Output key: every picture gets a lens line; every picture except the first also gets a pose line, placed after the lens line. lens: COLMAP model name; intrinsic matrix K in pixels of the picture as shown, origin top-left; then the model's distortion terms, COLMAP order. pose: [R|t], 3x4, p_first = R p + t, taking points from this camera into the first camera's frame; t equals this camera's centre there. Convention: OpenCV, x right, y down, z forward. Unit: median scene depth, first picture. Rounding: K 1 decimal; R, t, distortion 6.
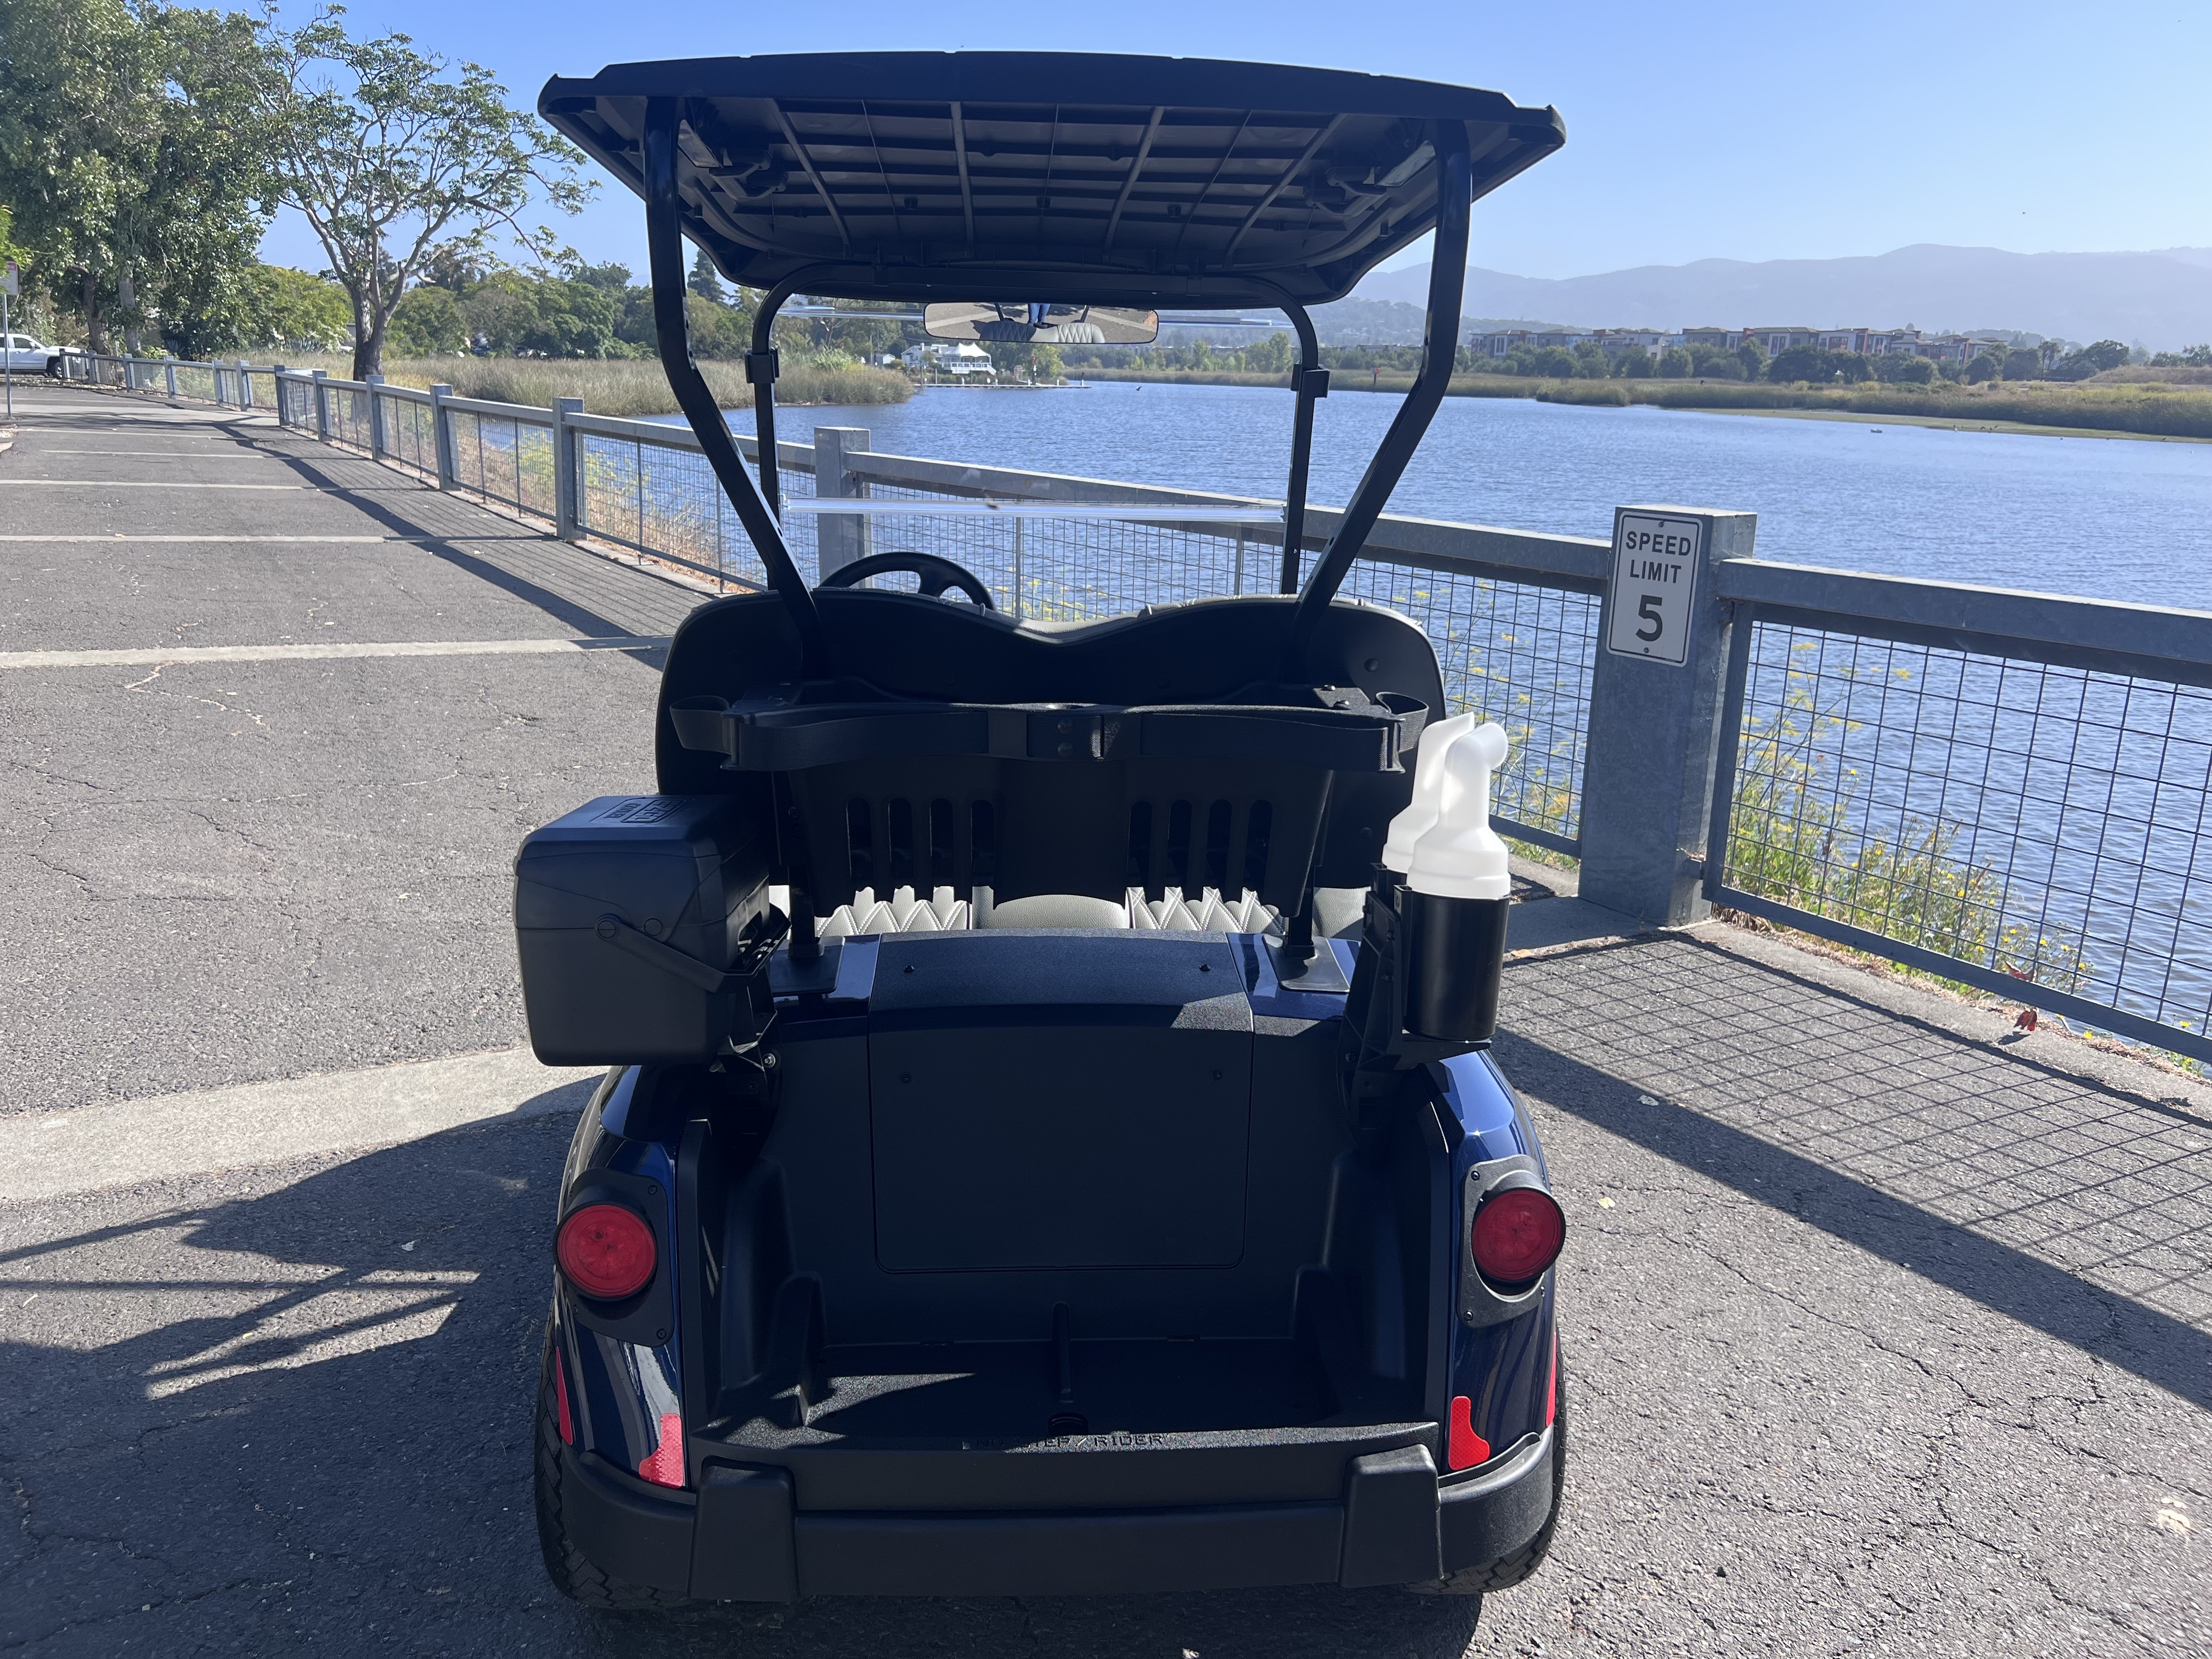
lens RADIAL K [[1667.4, 0, 1104.7], [0, 1667.4, 824.2], [0, 0, 1]] dist [0.028086, -0.039015]
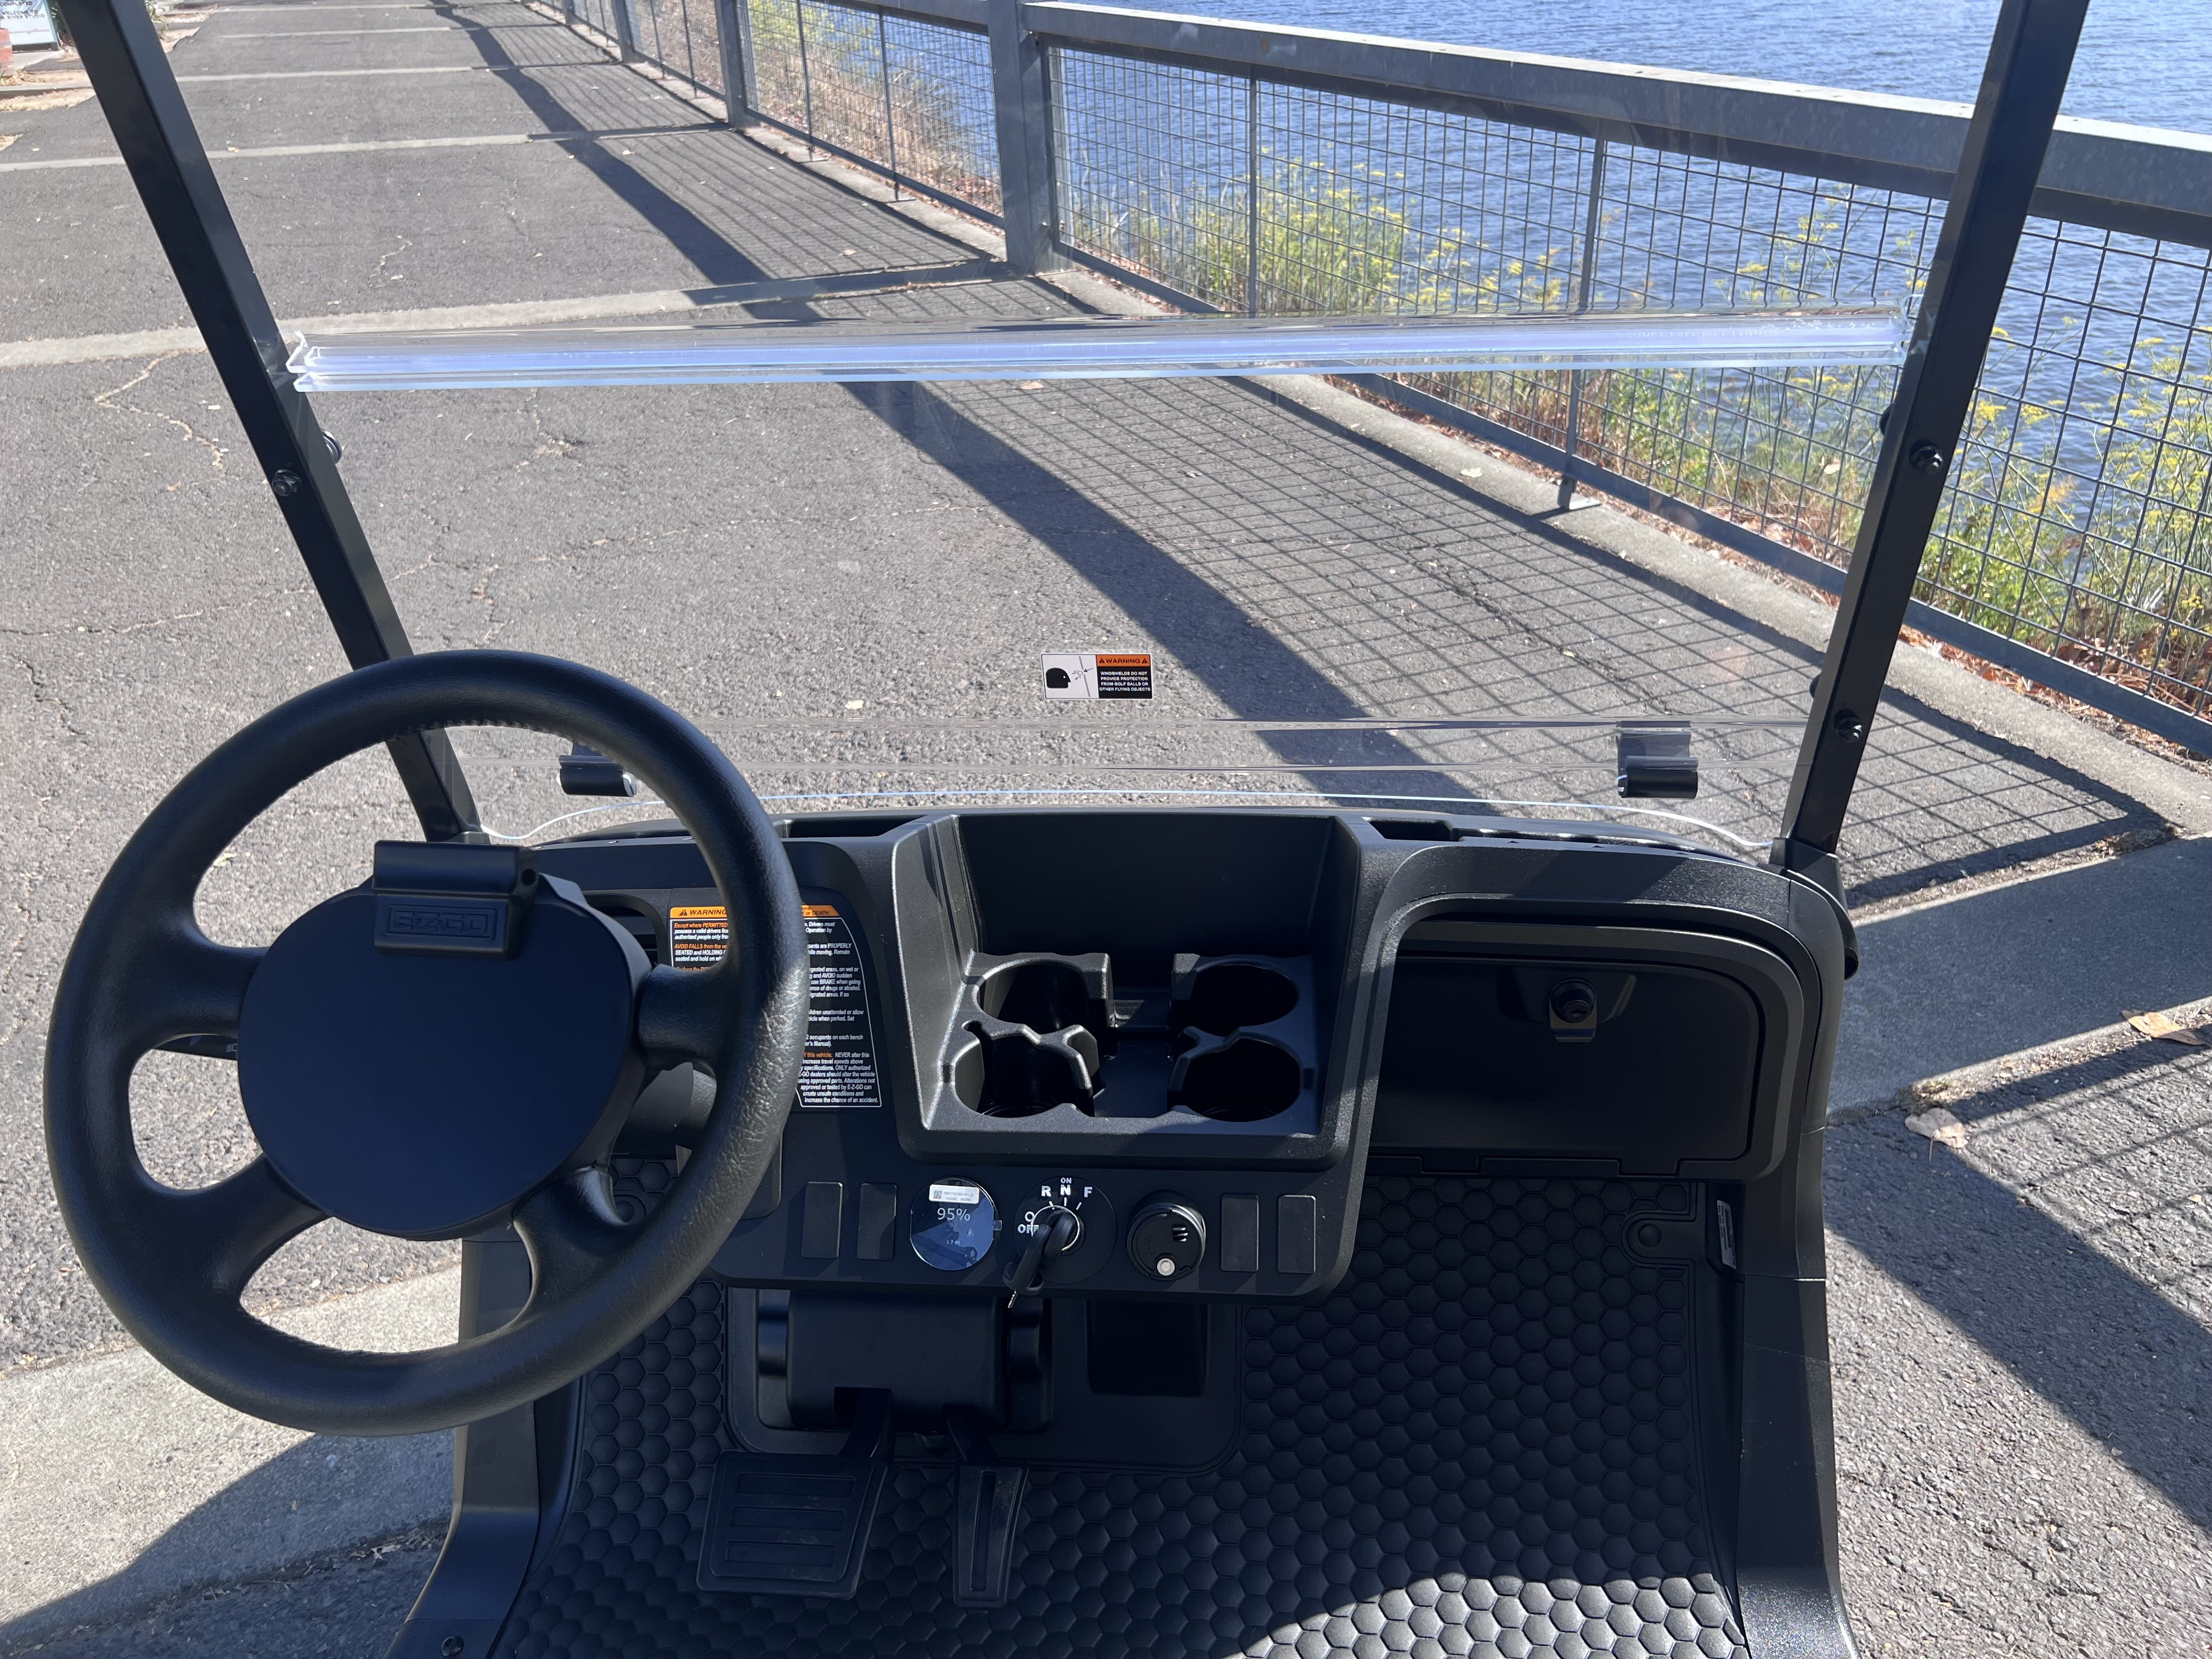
lens RADIAL K [[1667.4, 0, 1152.0], [0, 1667.4, 816.1], [0, 0, 1]] dist [0.028086, -0.039015]
pose [[0.989428, 0.012242, -0.144507, 0.005806], [0.024088, 0.968718, 0.246992, -0.047847], [0.143011, -0.247862, 0.958182, 0.183139]]
